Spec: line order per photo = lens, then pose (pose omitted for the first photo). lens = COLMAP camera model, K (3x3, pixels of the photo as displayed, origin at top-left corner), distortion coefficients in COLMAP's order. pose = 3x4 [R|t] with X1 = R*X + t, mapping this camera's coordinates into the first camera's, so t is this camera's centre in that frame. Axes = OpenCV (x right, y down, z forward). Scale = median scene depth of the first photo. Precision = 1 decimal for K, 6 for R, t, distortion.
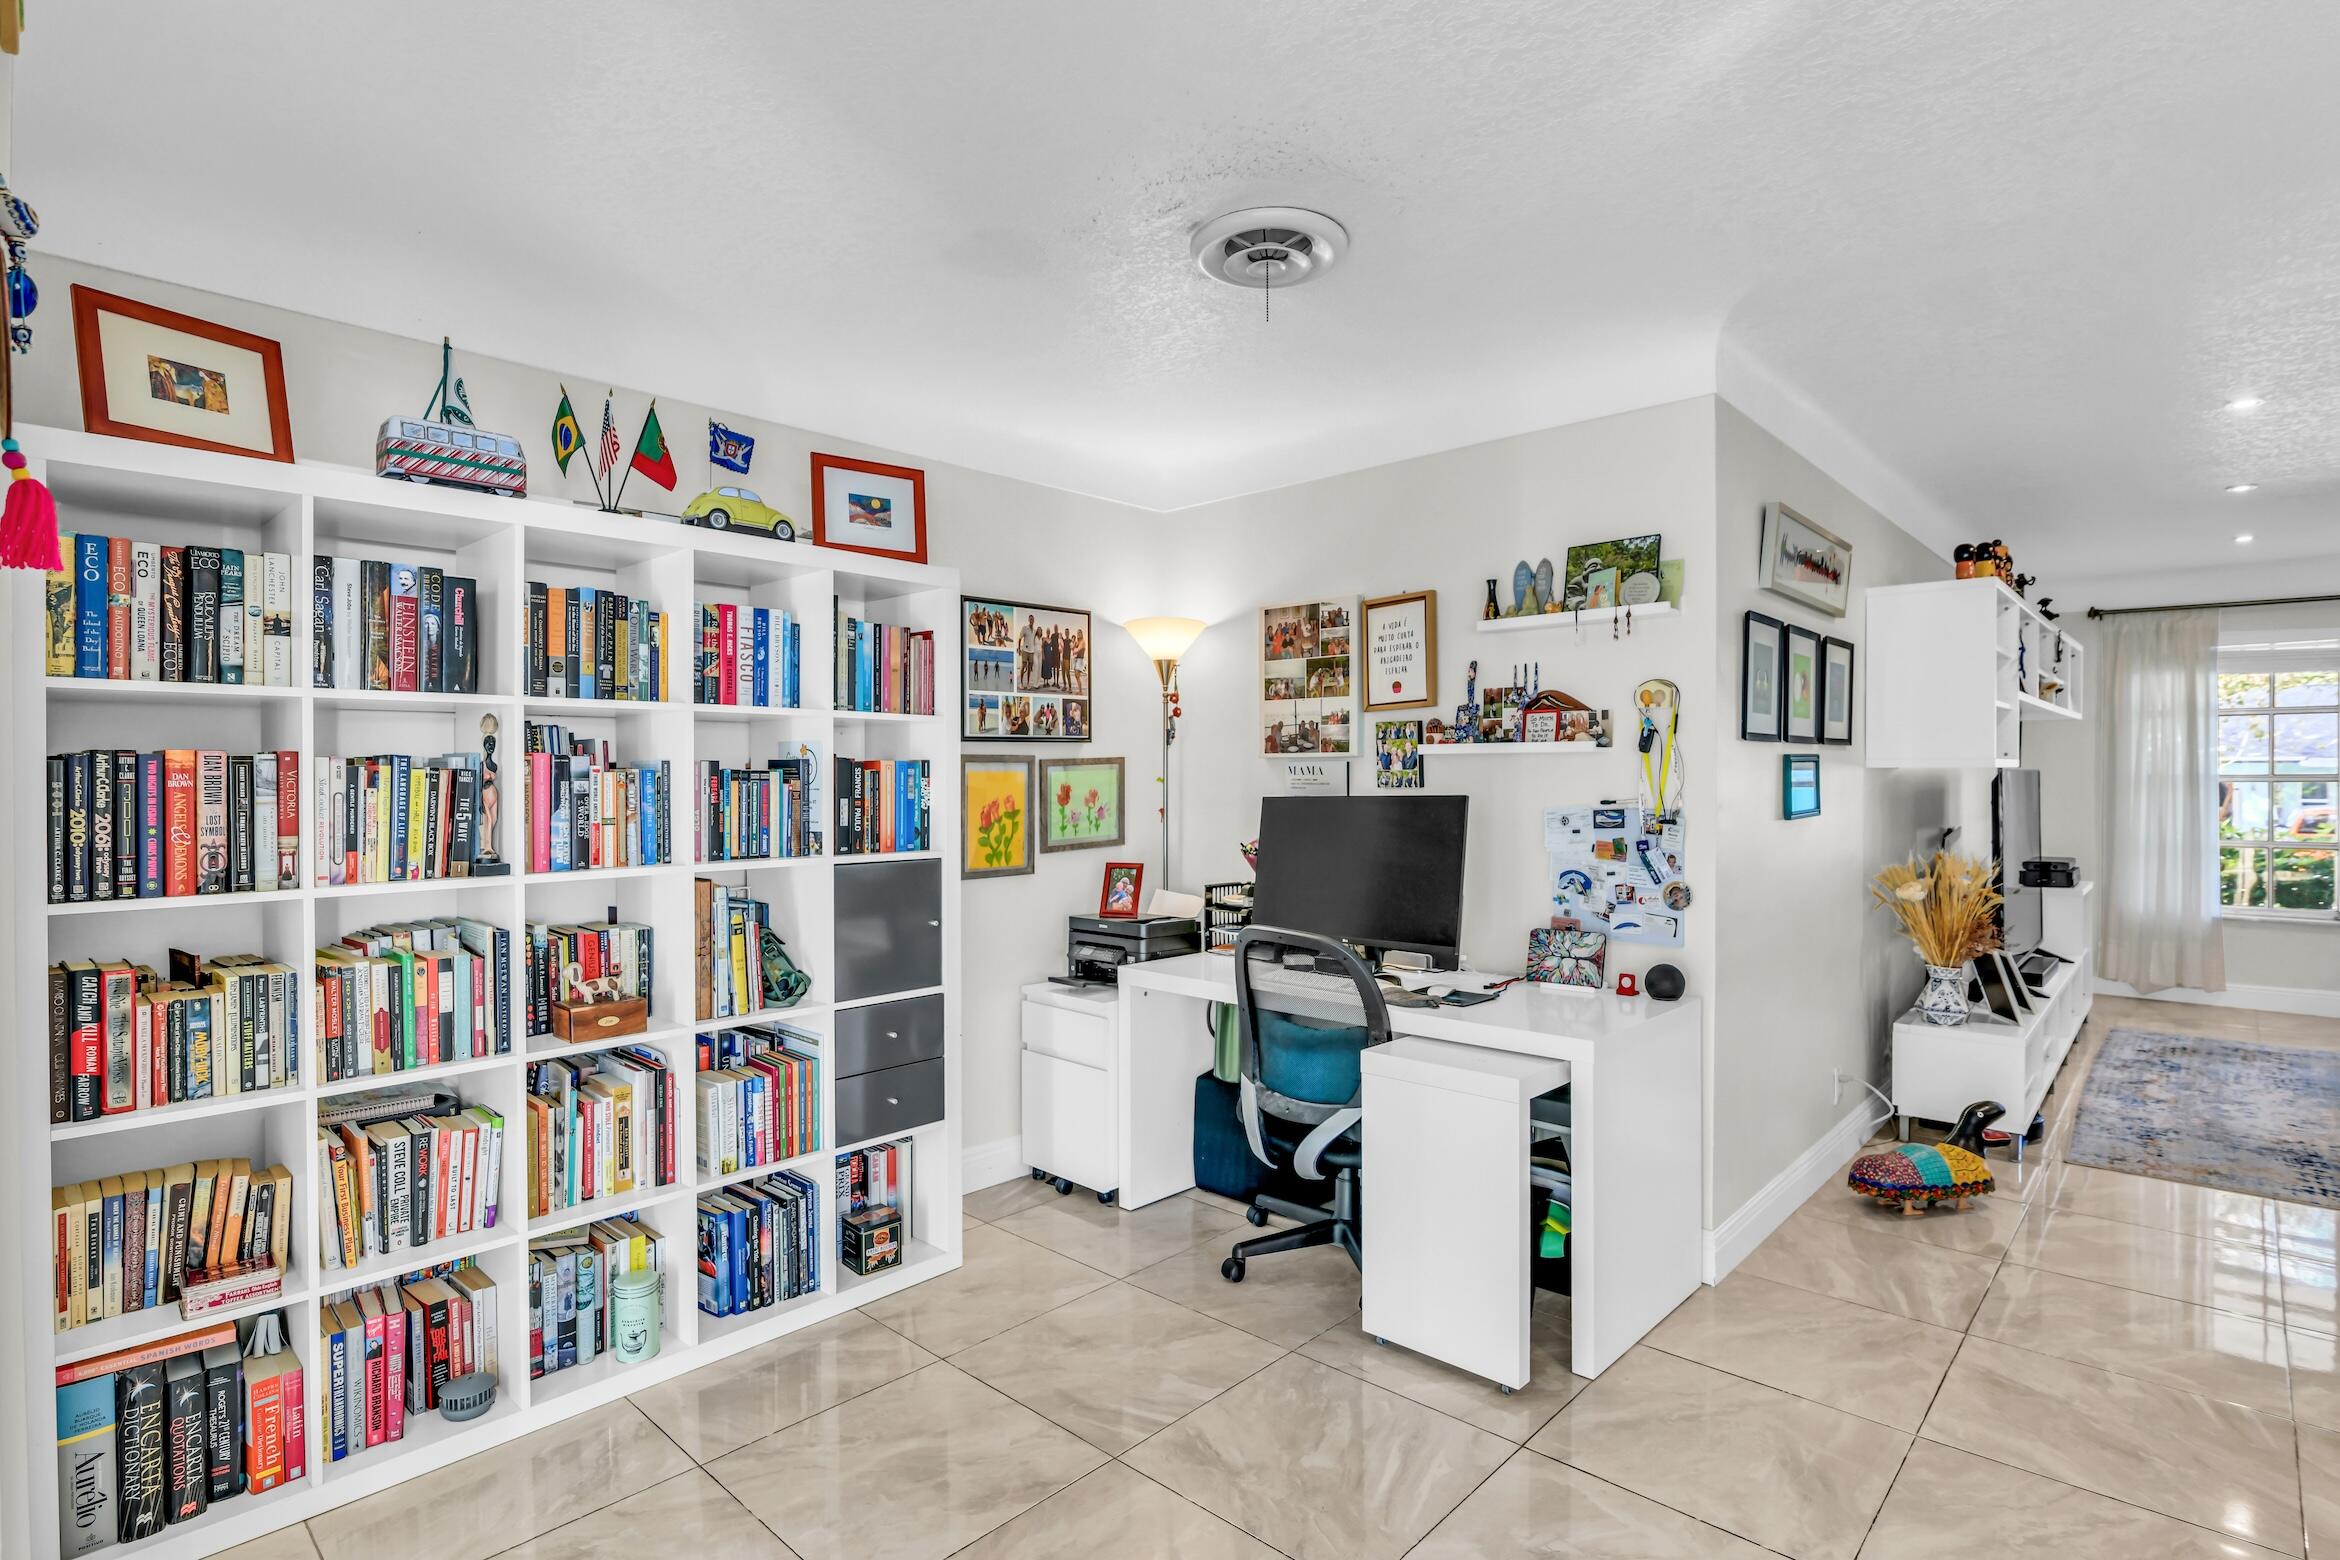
lens RADIAL K [[1177.0, 0, 1169.3], [0, 1177.0, 782.9], [0, 0, 1]] dist [-0.025520, 0.003564]
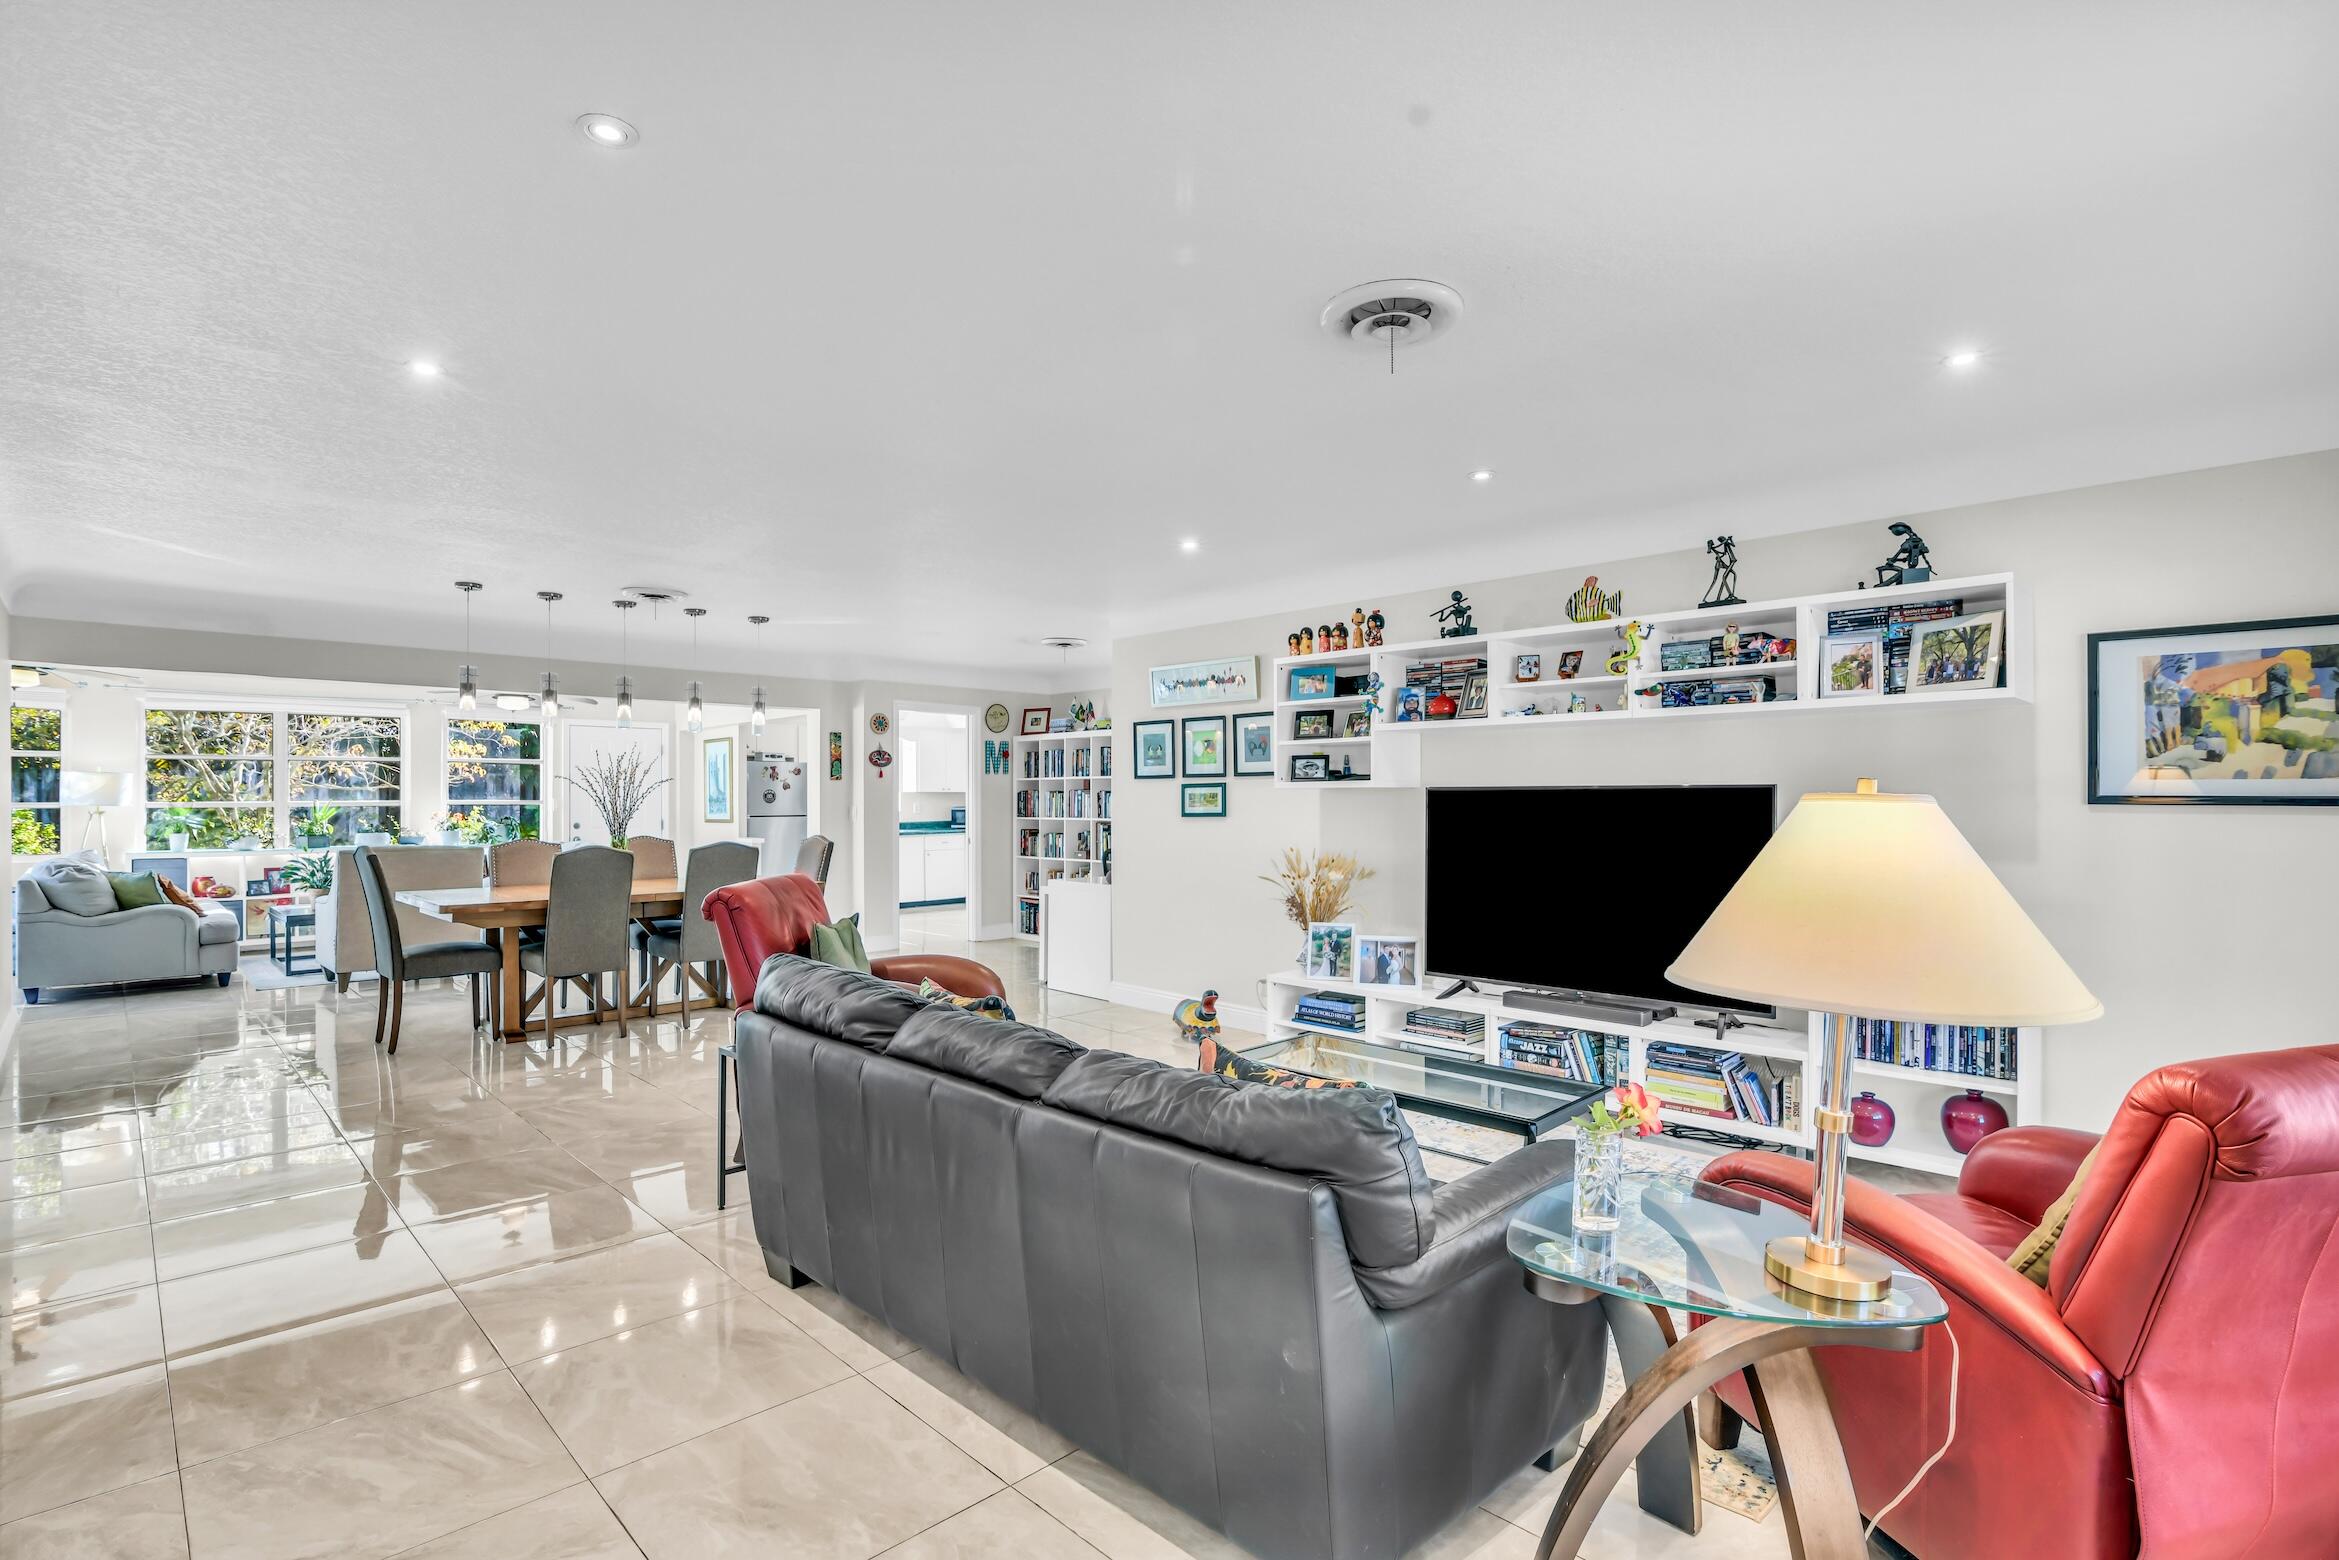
lens RADIAL K [[1176.5, 0, 1159.1], [0, 1176.5, 793.0], [0, 0, 1]] dist [-0.025520, 0.003564]
pose [[-0.060955, -0.002983, -0.998136, 3.195578], [-0.005572, 0.999981, -0.002648, -0.004095], [0.998125, 0.005400, -0.060970, 1.343320]]
